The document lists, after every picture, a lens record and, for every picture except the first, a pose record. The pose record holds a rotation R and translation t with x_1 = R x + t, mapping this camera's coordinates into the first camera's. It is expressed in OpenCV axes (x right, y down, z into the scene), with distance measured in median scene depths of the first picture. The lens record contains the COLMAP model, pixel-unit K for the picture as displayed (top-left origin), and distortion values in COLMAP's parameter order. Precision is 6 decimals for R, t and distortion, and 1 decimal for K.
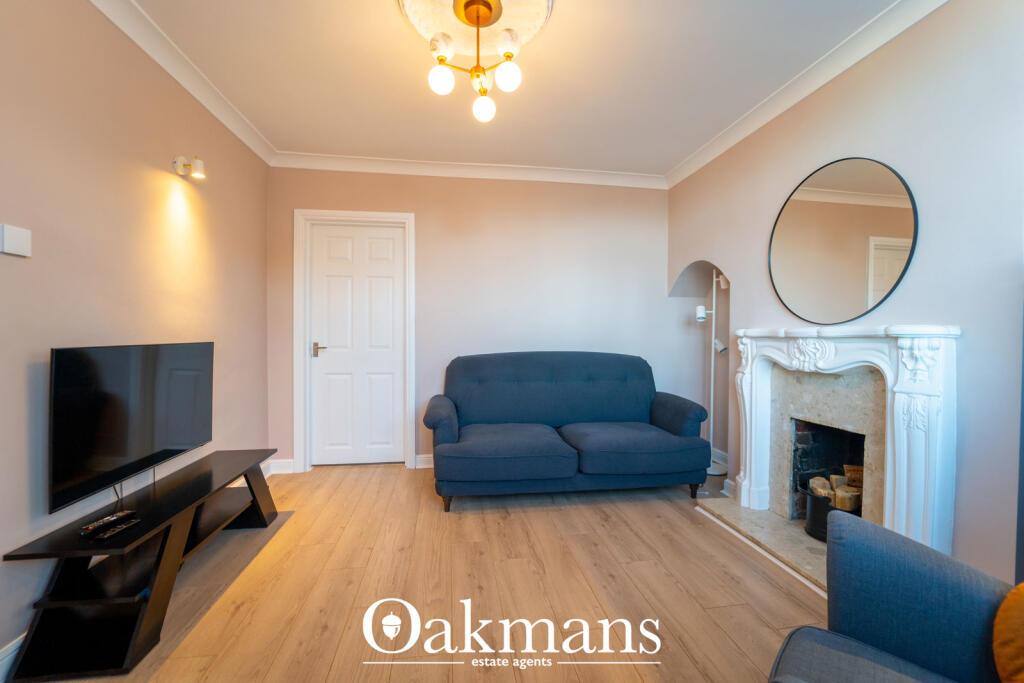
lens RADIAL K [[422.6, 0, 514.2], [0, 422.6, 337.3], [0, 0, 1]] dist [-0.020227, -0.000443]
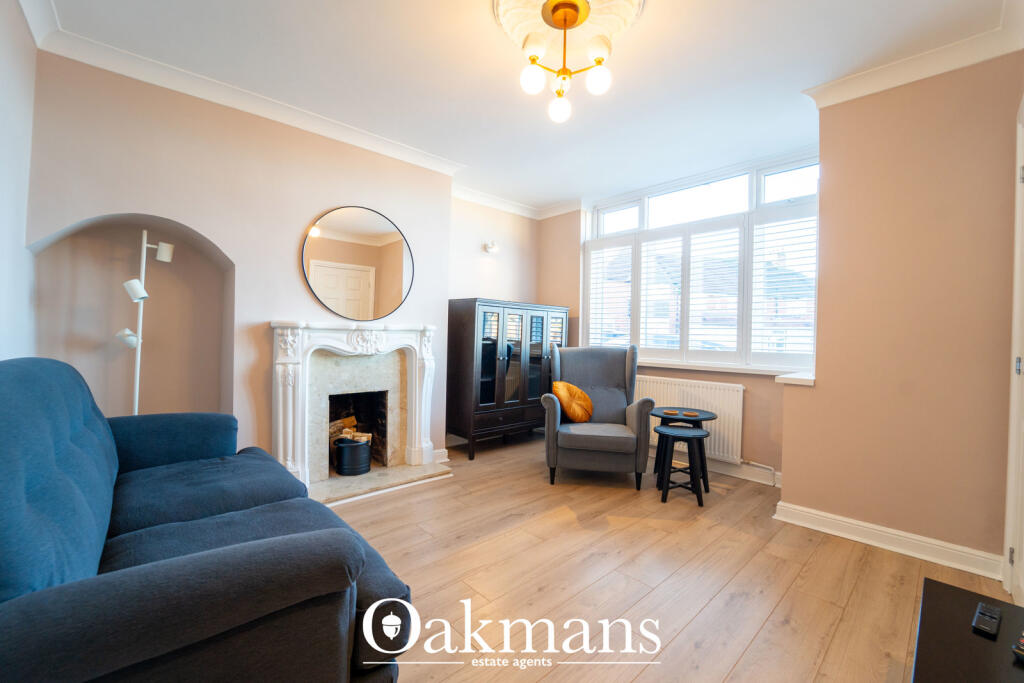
lens RADIAL K [[422.6, 0, 514.8], [0, 422.6, 338.1], [0, 0, 1]] dist [-0.020227, -0.000443]
pose [[-0.559915, -0.019835, 0.828313, -0.706795], [-0.015525, 0.999789, 0.013447, 0.001435], [-0.828405, -0.005330, -0.560105, 1.340915]]
